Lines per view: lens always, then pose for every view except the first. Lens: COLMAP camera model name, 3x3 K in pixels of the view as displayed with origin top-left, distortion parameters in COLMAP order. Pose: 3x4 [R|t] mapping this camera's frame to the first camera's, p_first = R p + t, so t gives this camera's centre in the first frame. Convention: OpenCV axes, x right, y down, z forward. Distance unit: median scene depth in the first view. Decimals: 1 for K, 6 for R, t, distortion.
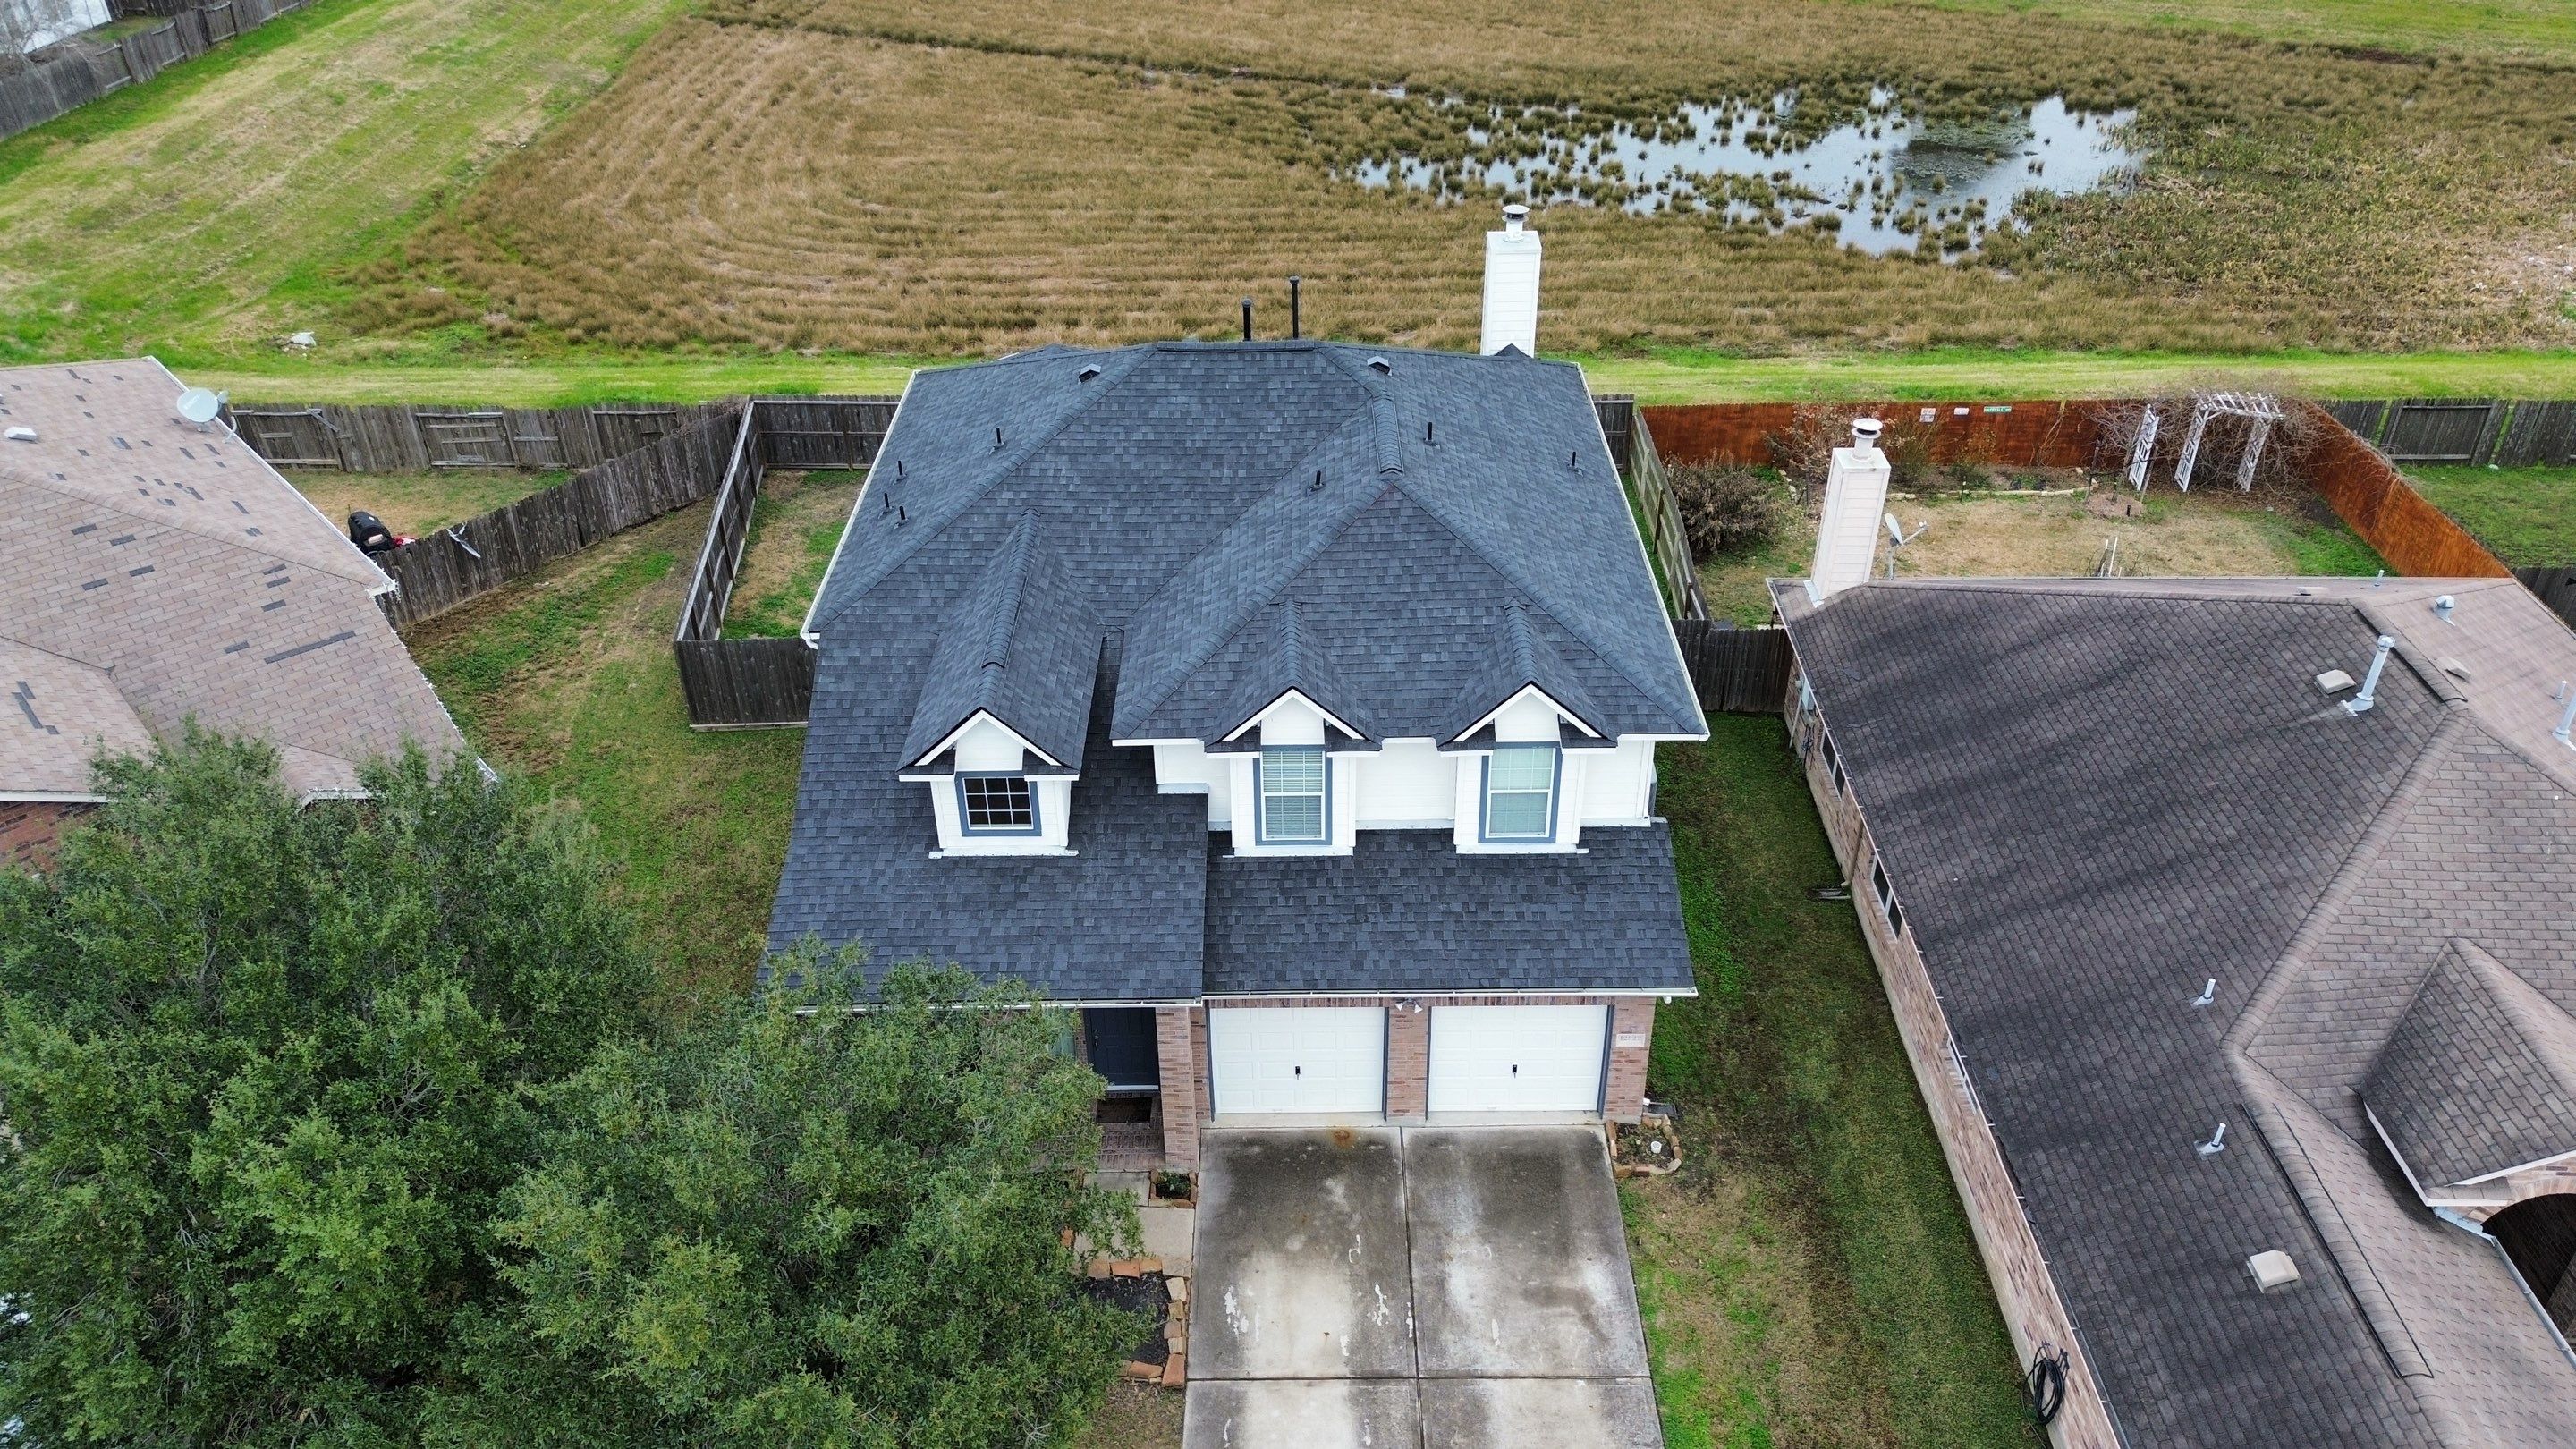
lens RADIAL K [[1788.1, 0, 1288.0], [0, 1788.1, 724.5], [0, 0, 1]] dist [0.147189, -0.000639]
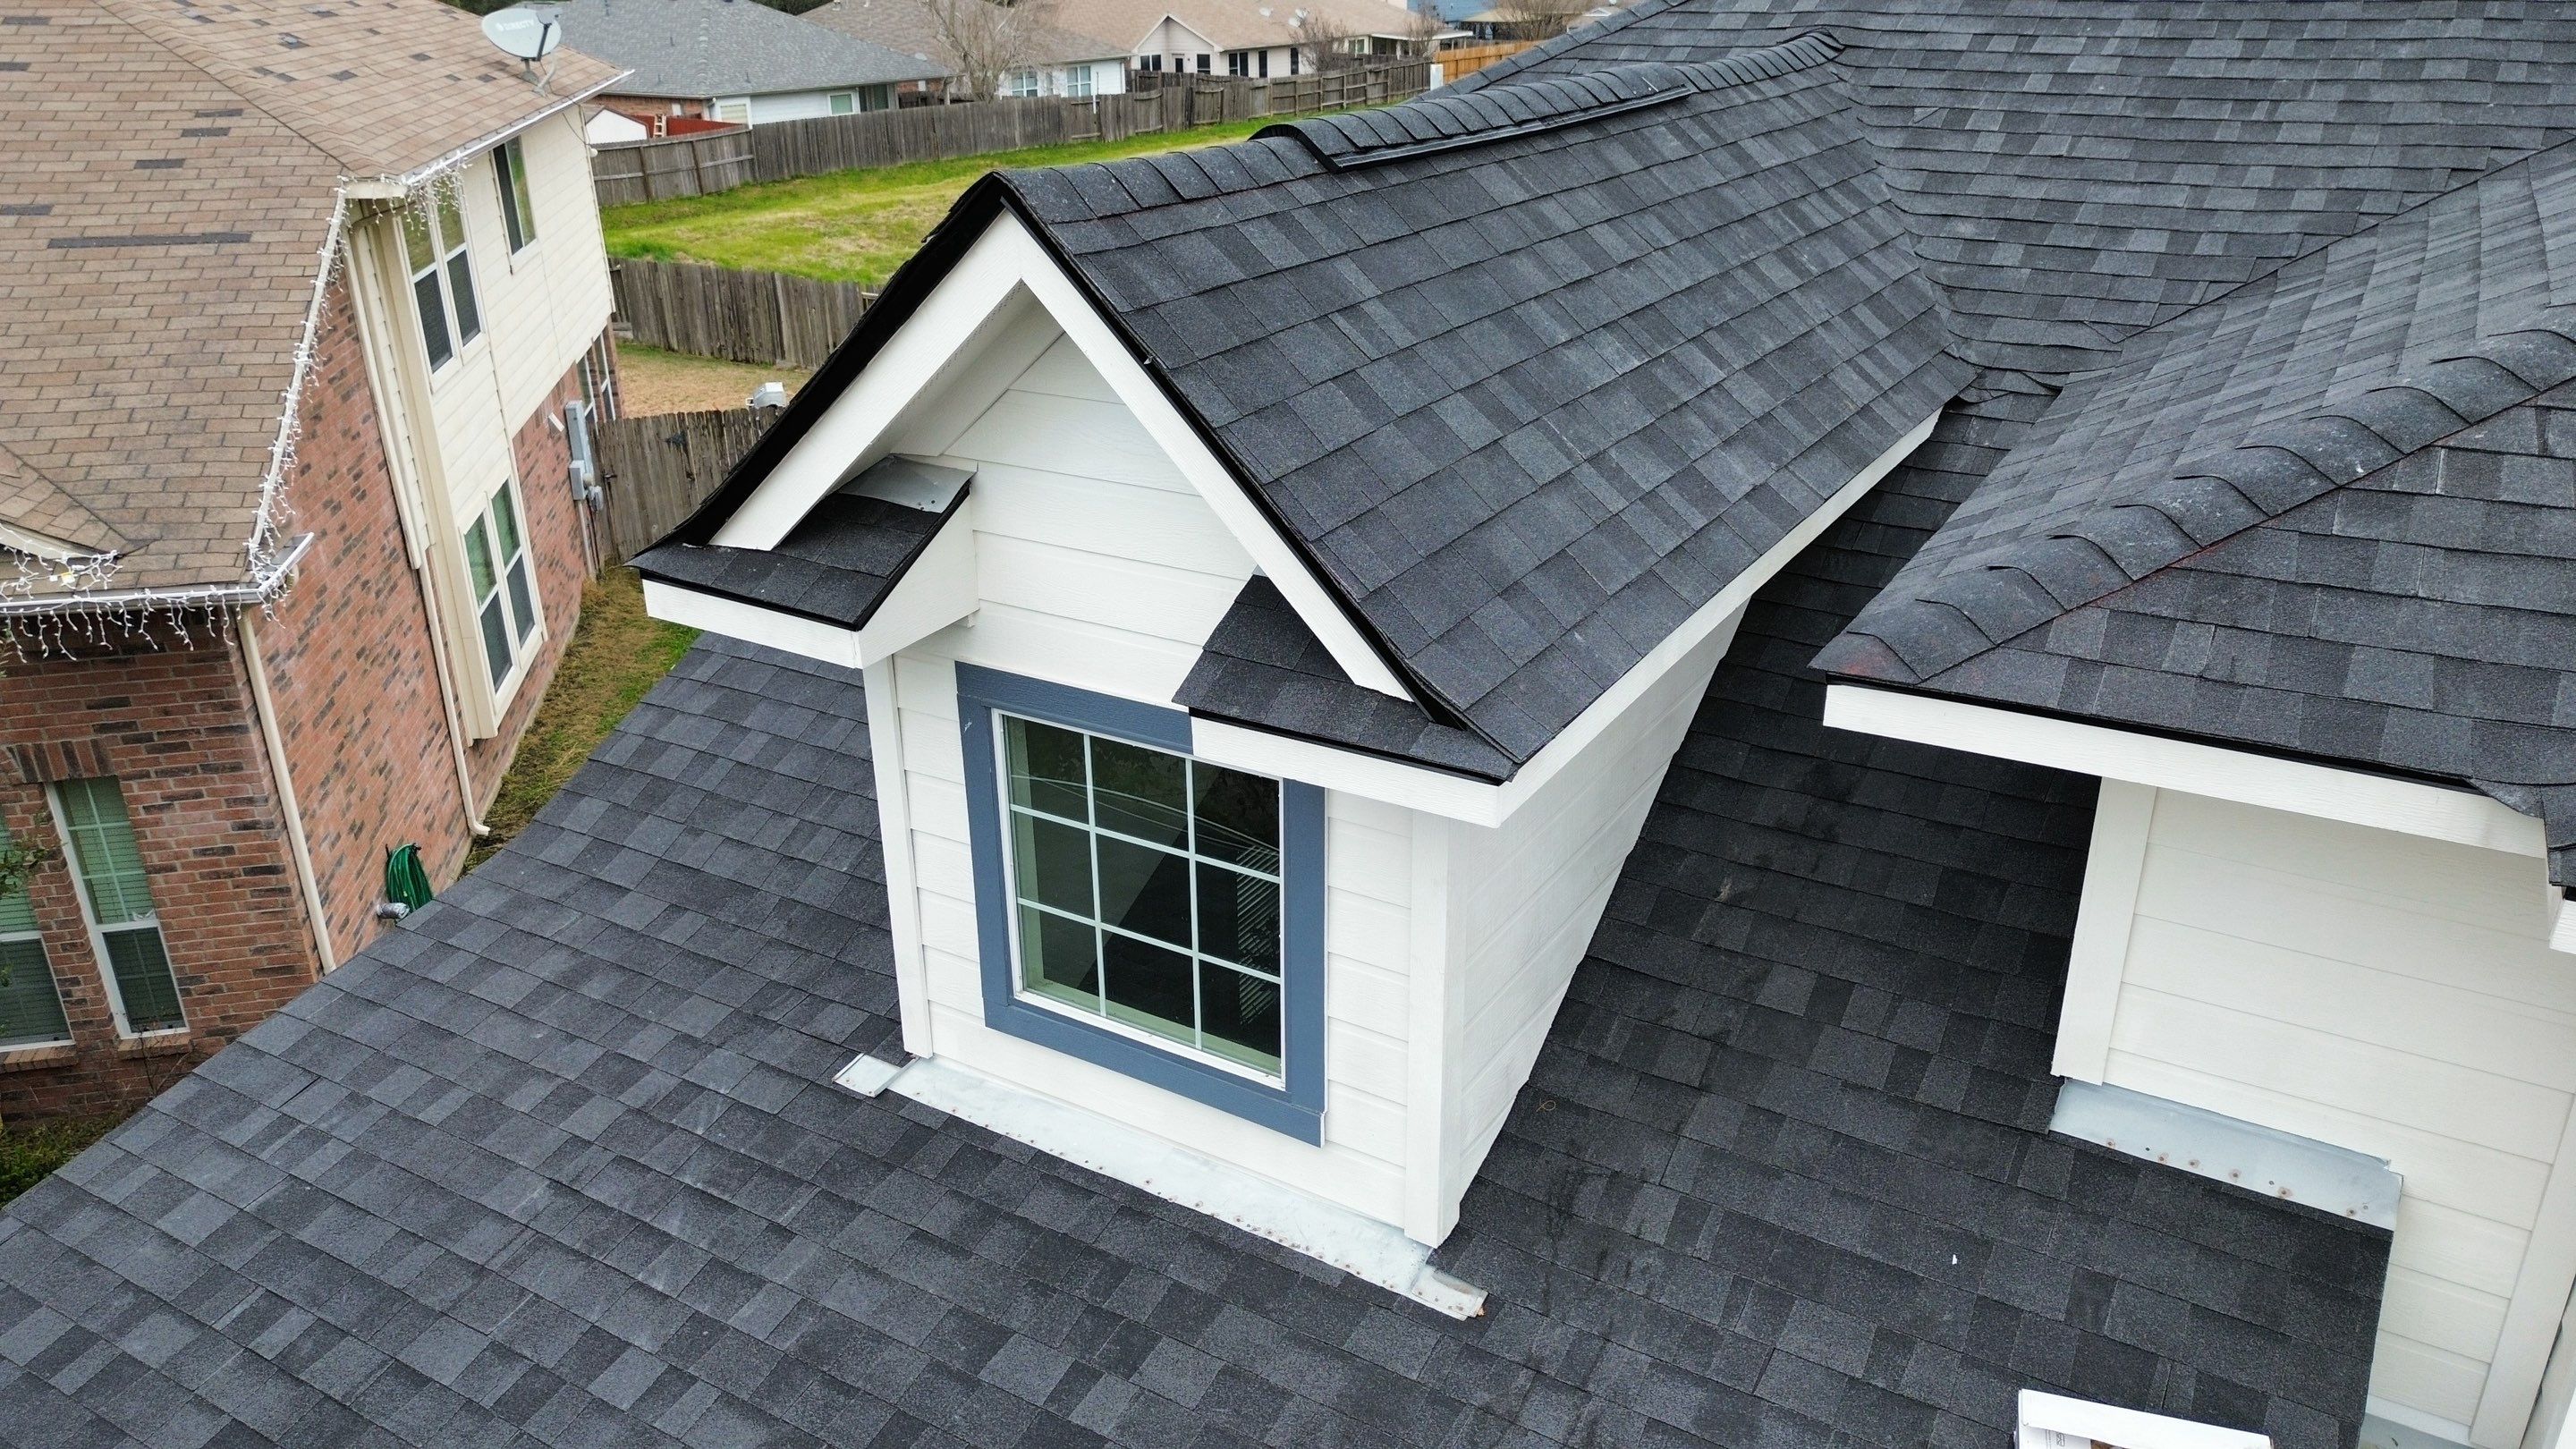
lens RADIAL K [[1822.1, 0, 1288.0], [0, 1822.1, 724.5], [0, 0, 1]] dist [0.053920, -0.000663]
pose [[0.854749, 0.200489, -0.478758, -0.060054], [-0.279041, 0.955250, -0.098156, 0.040652], [0.437654, 0.217491, 0.872443, 0.828063]]
